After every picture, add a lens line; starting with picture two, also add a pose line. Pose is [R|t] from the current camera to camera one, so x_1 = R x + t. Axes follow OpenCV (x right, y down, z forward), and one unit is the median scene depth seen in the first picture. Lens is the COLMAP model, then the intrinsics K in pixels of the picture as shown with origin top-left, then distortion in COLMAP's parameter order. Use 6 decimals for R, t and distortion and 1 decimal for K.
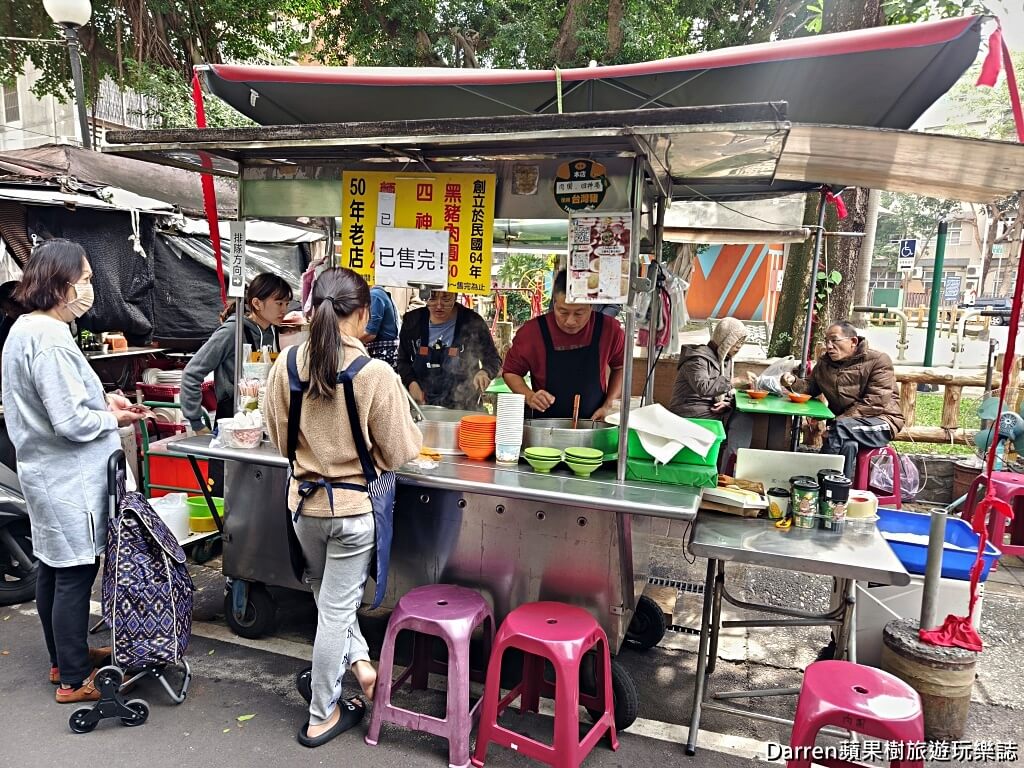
lens RADIAL K [[766.0, 0, 509.3], [0, 766.0, 412.6], [0, 0, 1]] dist [-0.003500, -0.005867]
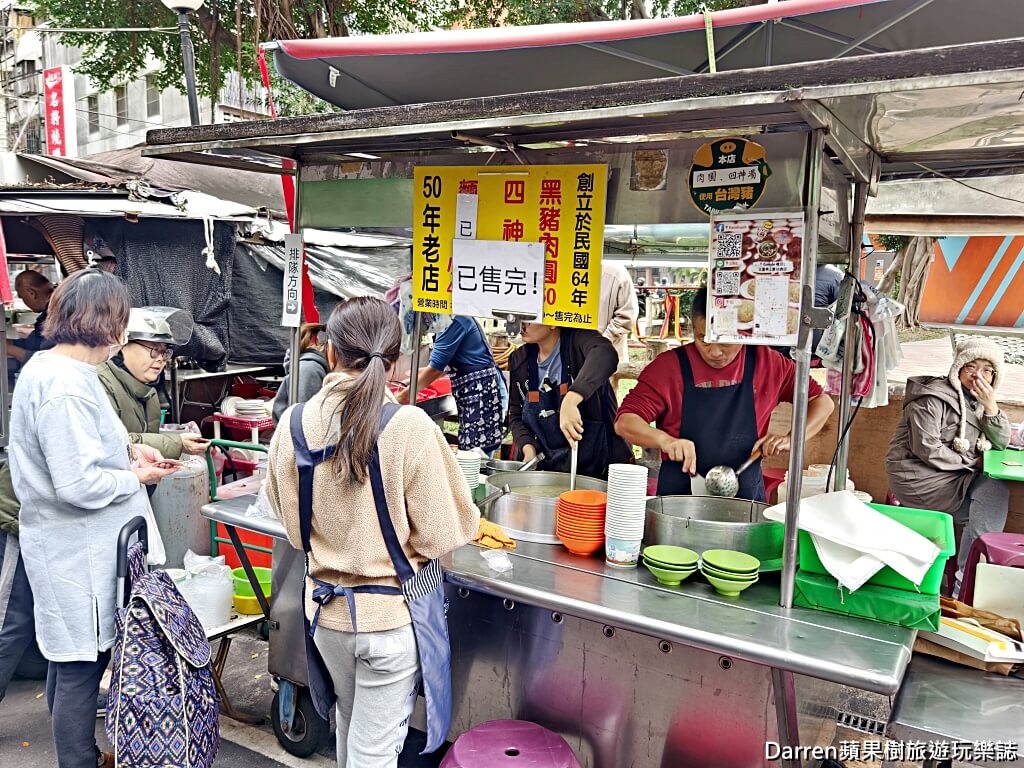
lens RADIAL K [[874.3, 0, 492.1], [0, 874.3, 384.1], [0, 0, 1]] dist [0.066651, -0.142226]
pose [[0.973267, 0.015242, -0.229168, 0.067278], [-0.025387, 0.998821, -0.041385, -0.066023], [0.228267, 0.046096, 0.972507, 0.176860]]
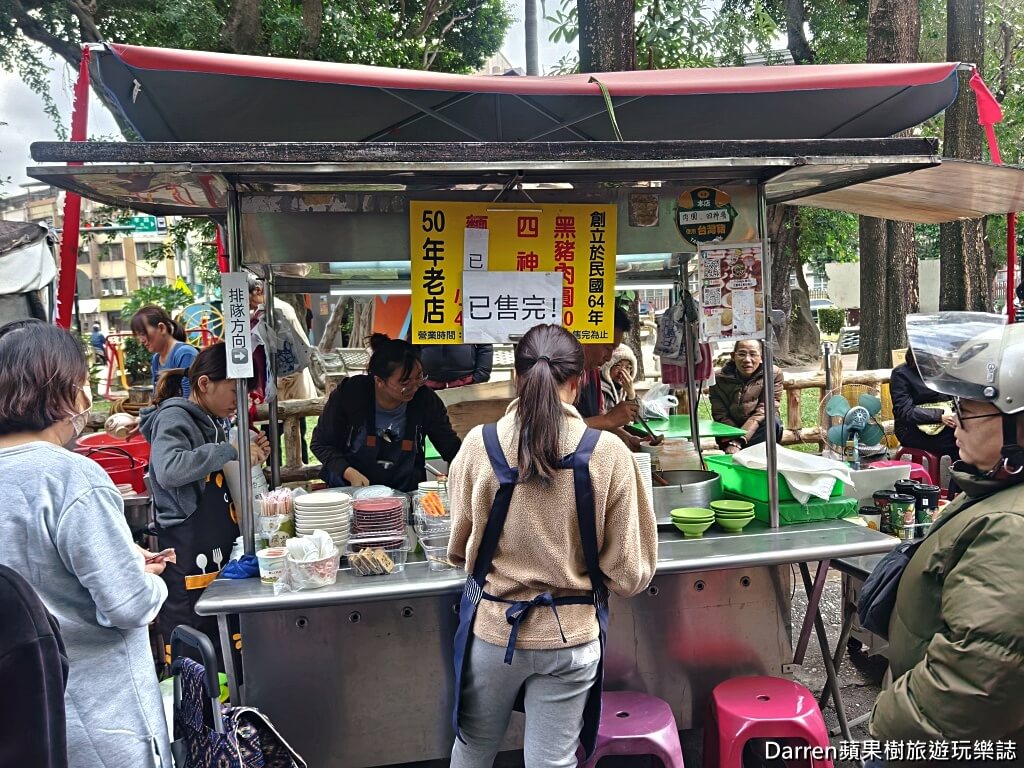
lens RADIAL K [[908.5, 0, 513.7], [0, 908.5, 408.6], [0, 0, 1]] dist [0.064656, -0.153333]
pose [[0.861042, -0.124674, 0.493015, -0.637753], [0.151714, 0.988310, -0.015041, -0.082845], [-0.485376, 0.087748, 0.869891, 0.174633]]
